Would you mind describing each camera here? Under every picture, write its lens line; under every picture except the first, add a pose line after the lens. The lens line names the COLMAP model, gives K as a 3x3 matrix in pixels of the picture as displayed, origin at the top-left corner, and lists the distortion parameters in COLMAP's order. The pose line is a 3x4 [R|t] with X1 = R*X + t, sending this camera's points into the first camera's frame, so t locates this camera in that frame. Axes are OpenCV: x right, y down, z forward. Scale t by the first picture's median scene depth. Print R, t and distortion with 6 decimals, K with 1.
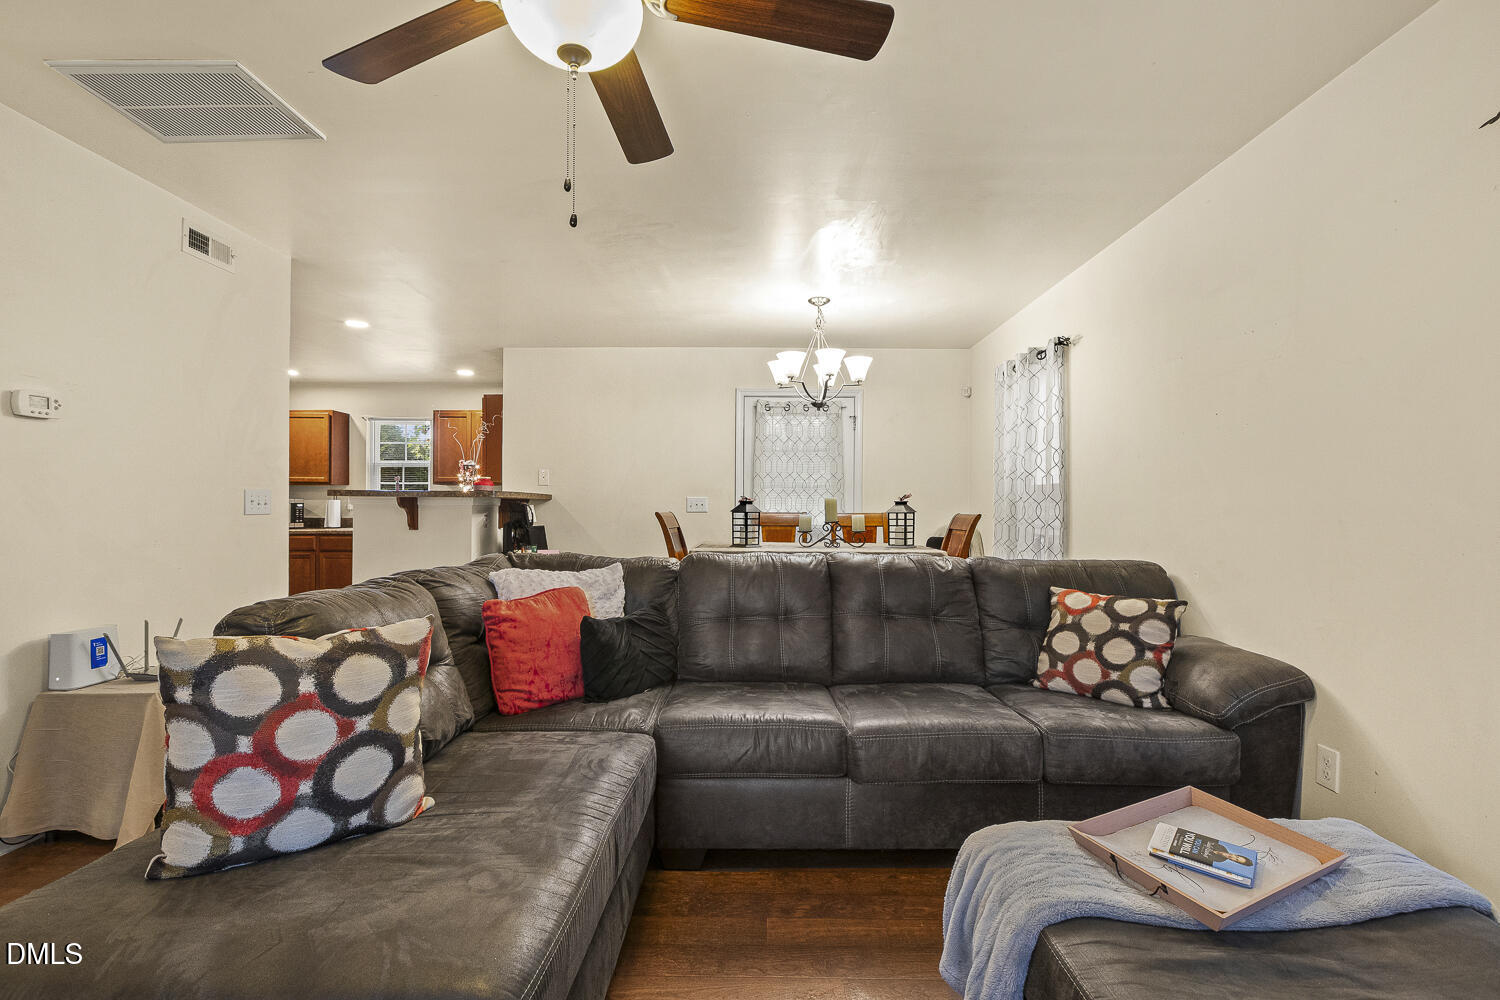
lens RADIAL K [[688.4, 0, 751.6], [0, 688.4, 503.7], [0, 0, 1]] dist [-0.014585, -0.000332]
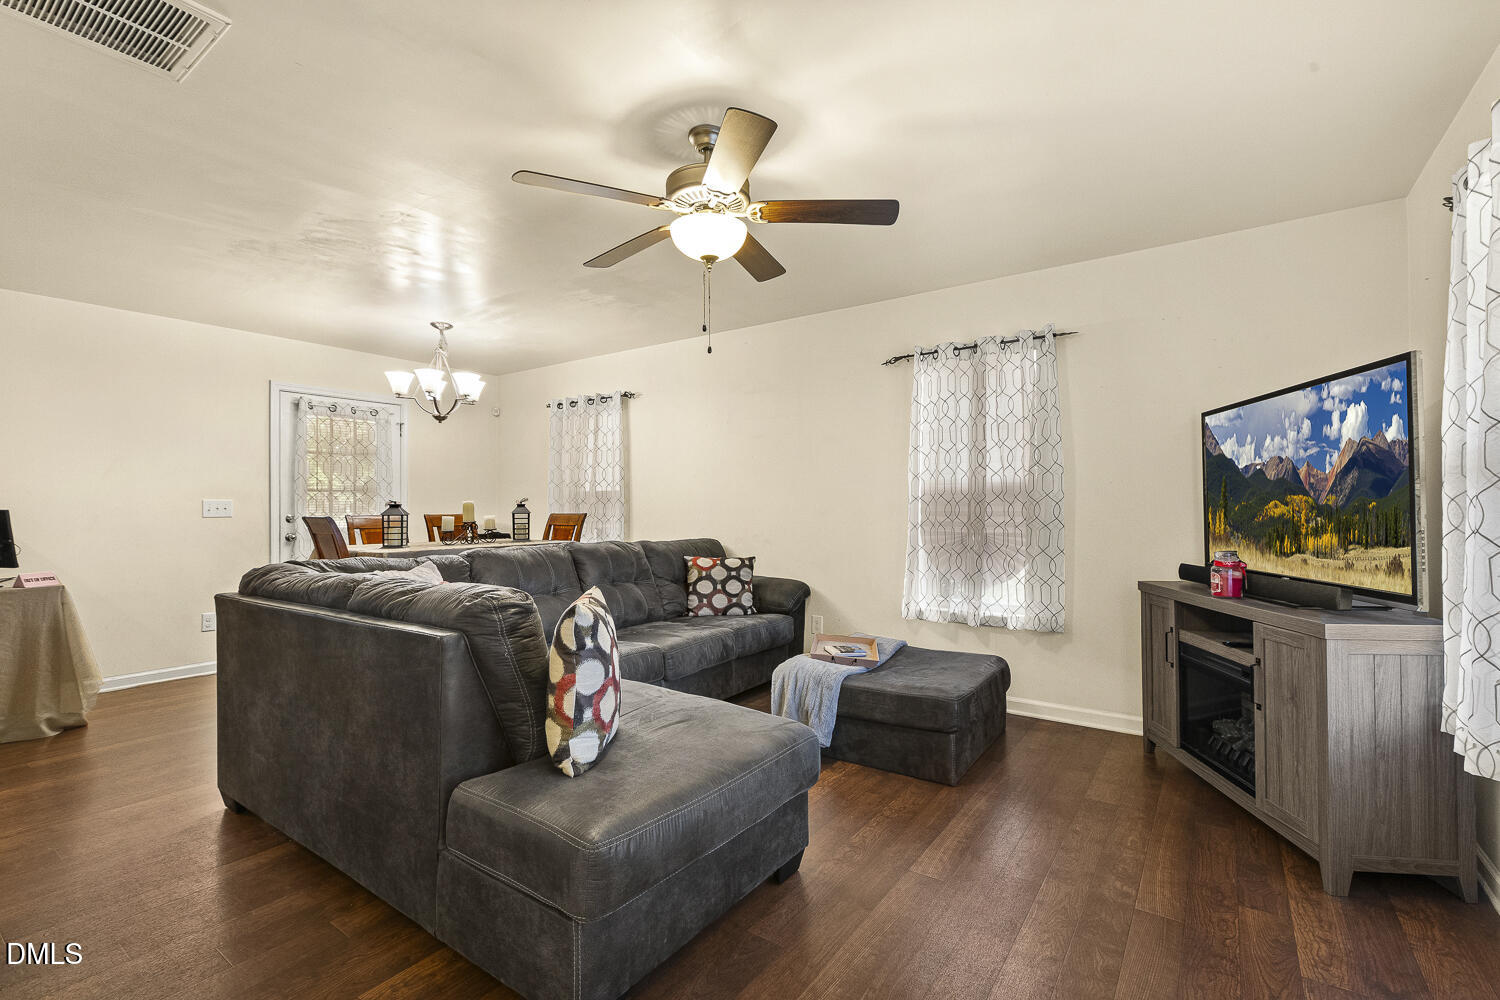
lens RADIAL K [[688.4, 0, 742.7], [0, 688.4, 496.8], [0, 0, 1]] dist [-0.014585, -0.000332]
pose [[0.571791, 0.001374, 0.820398, -0.893503], [0.005731, 0.999968, -0.005669, -0.011820], [-0.820379, 0.007943, 0.571764, -0.059301]]
